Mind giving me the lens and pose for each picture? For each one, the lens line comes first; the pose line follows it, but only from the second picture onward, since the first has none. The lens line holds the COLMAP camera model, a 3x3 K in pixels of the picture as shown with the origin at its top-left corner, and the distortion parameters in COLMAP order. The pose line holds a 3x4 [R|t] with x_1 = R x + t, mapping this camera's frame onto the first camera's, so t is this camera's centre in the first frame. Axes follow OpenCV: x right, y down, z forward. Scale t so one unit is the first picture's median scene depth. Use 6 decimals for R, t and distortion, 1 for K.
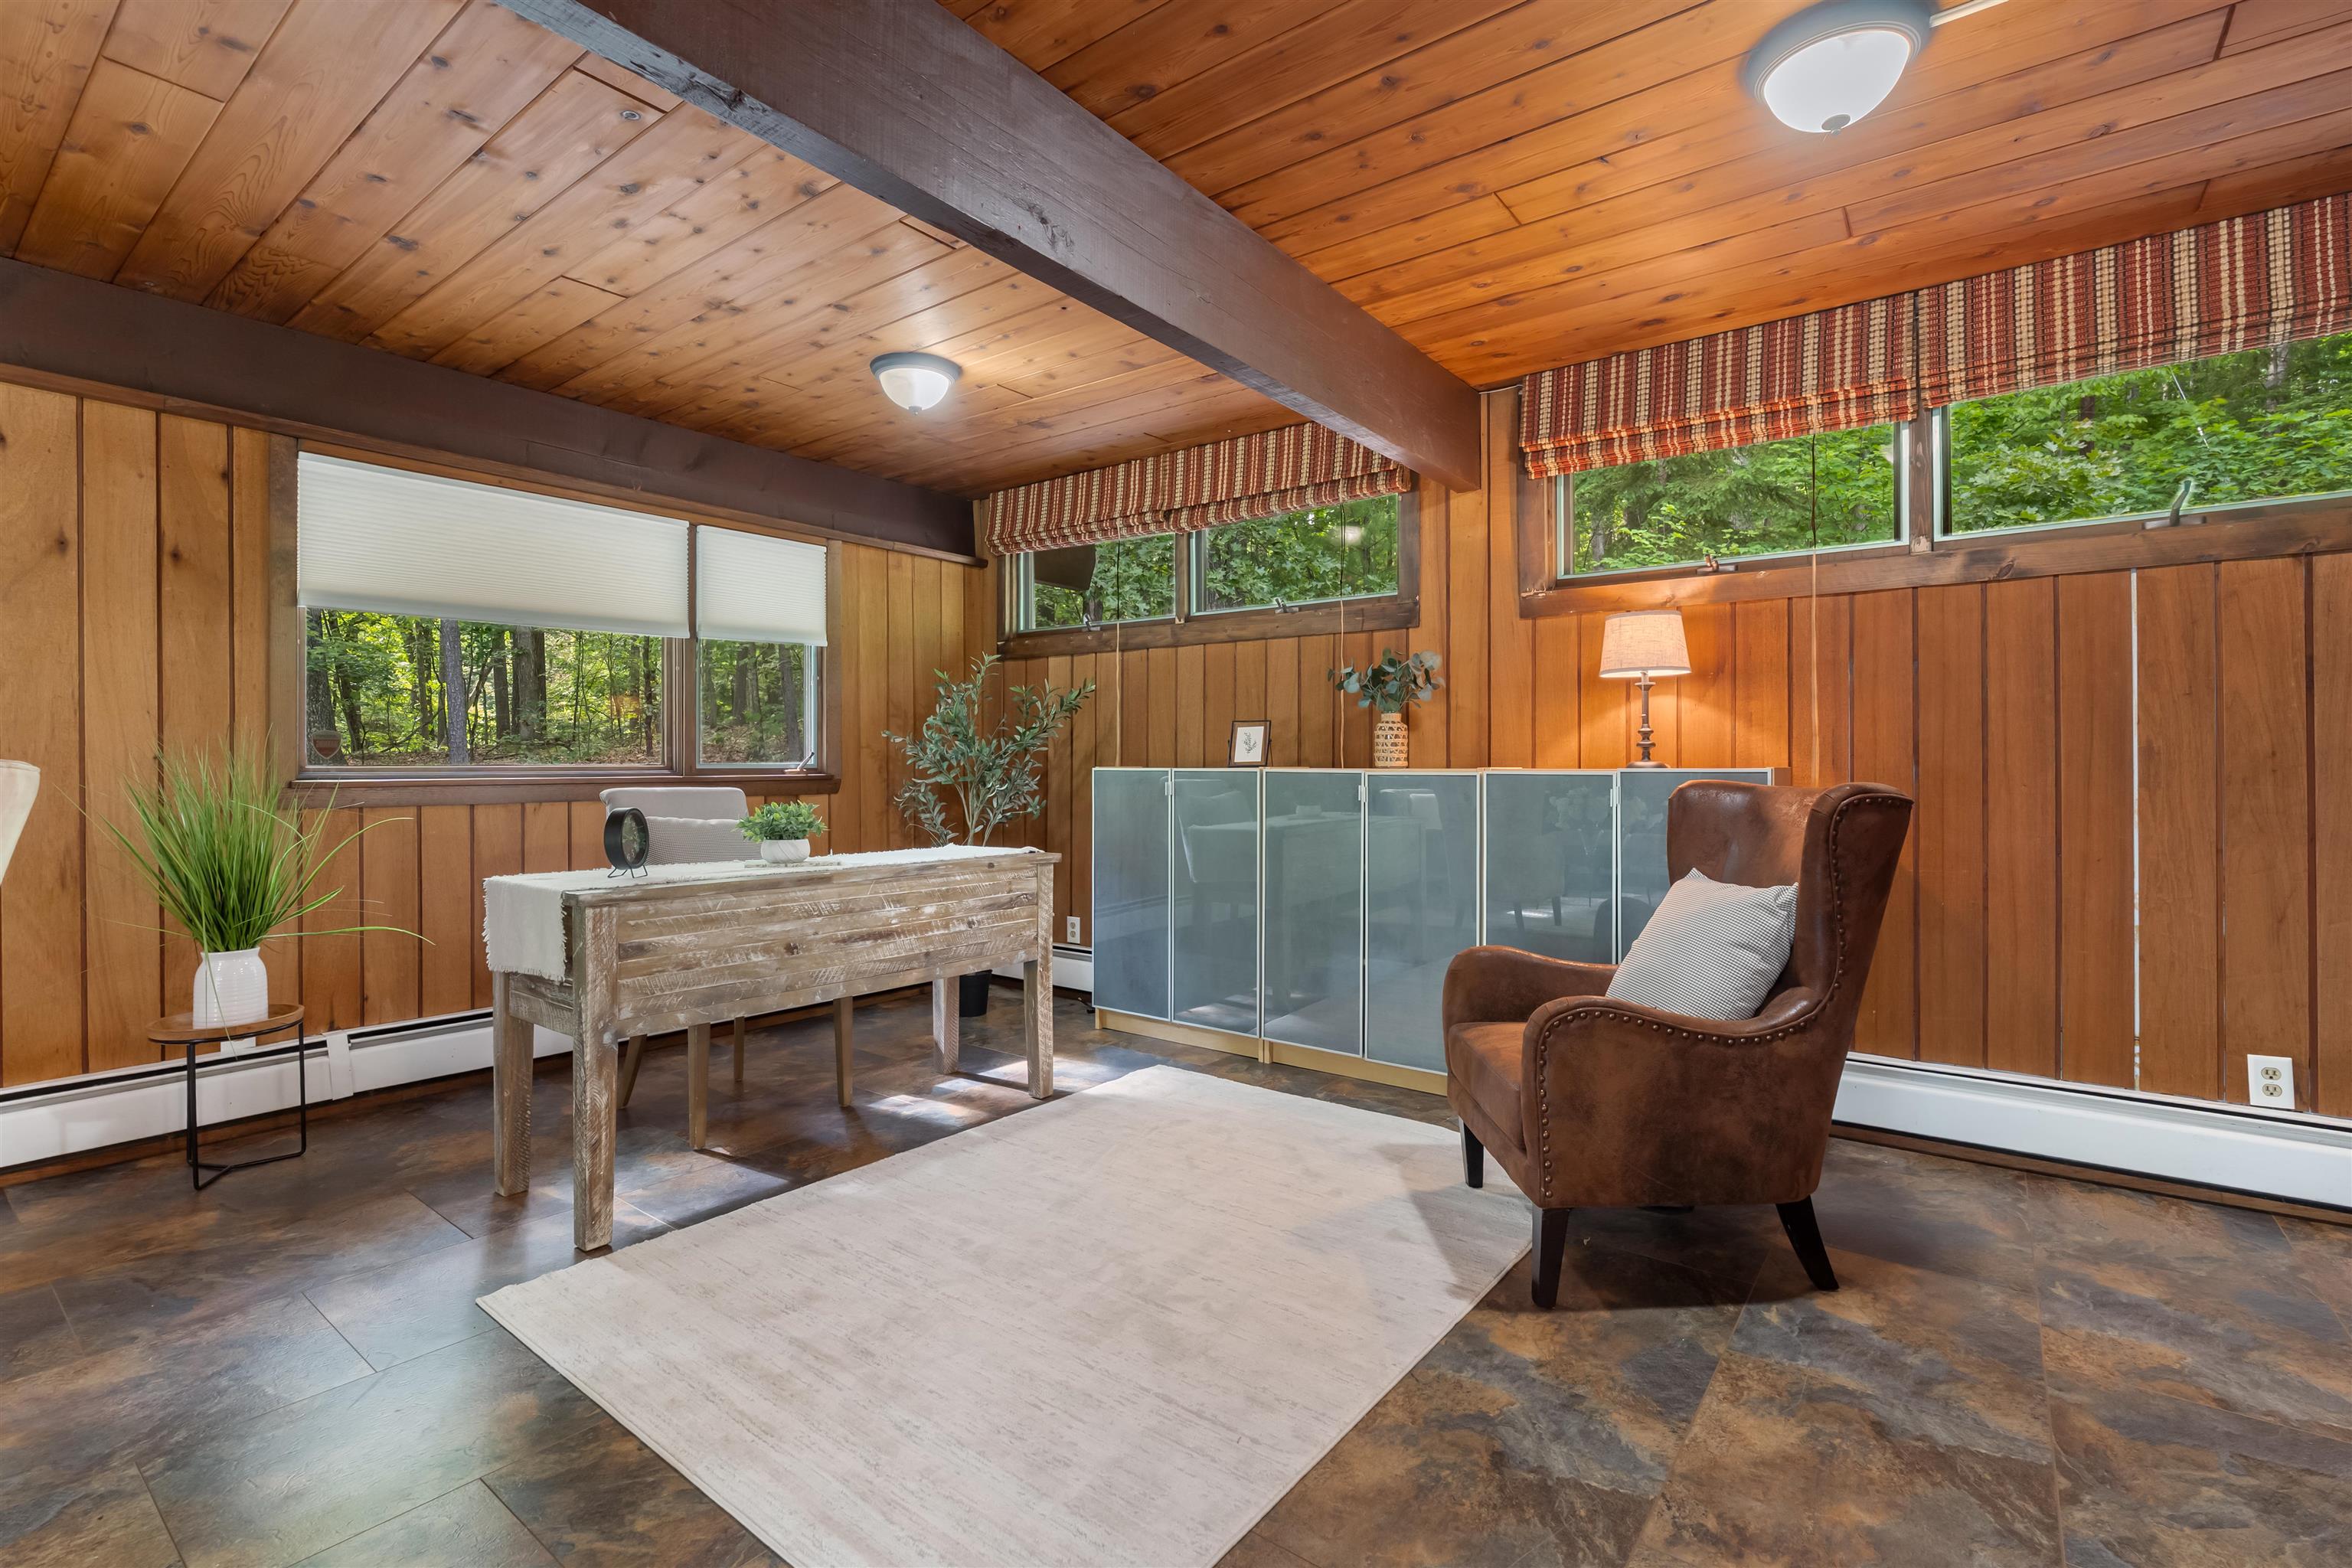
lens RADIAL K [[1071.7, 0, 1176.0], [0, 1071.7, 784.0], [0, 0, 1]] dist [-0.002741, 0.000285]
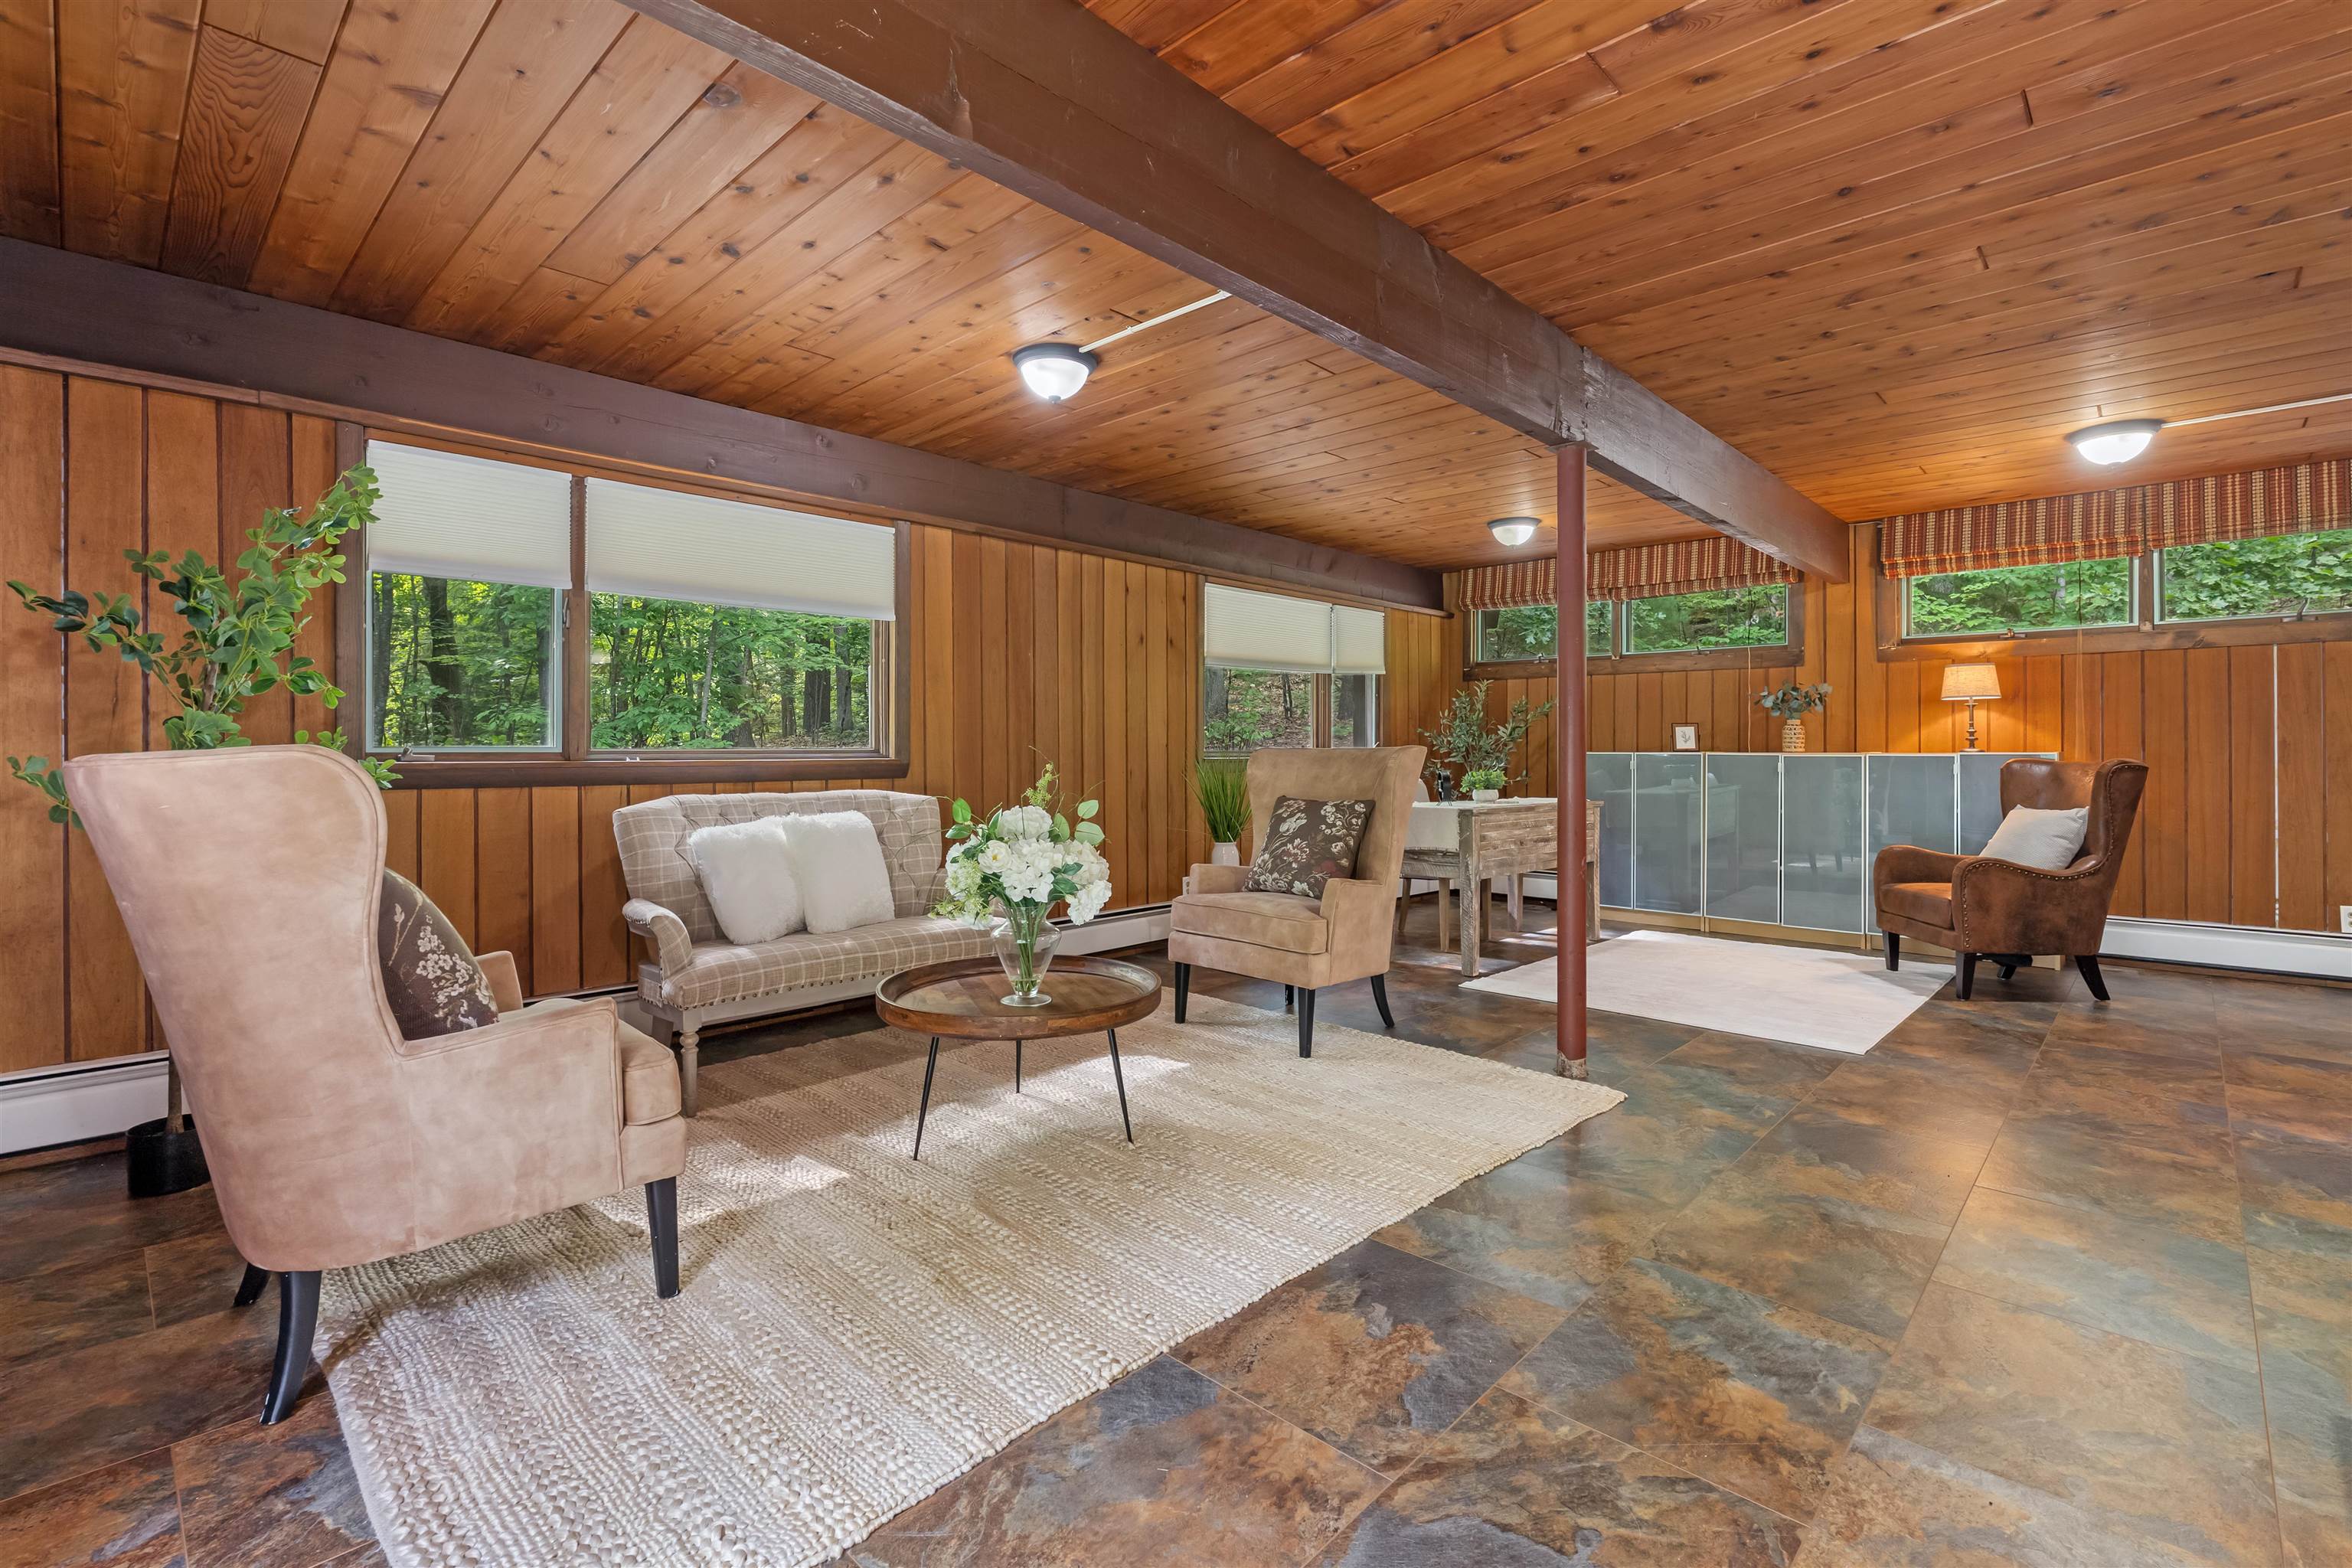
lens RADIAL K [[1074.0, 0, 1173.1], [0, 1074.0, 762.9], [0, 0, 1]] dist [0.001278, -0.000666]
pose [[0.993702, 0.002774, -0.112021, -0.662027], [-0.003274, 0.999985, -0.004281, 0.013254], [0.112007, 0.004621, 0.993697, -0.888939]]
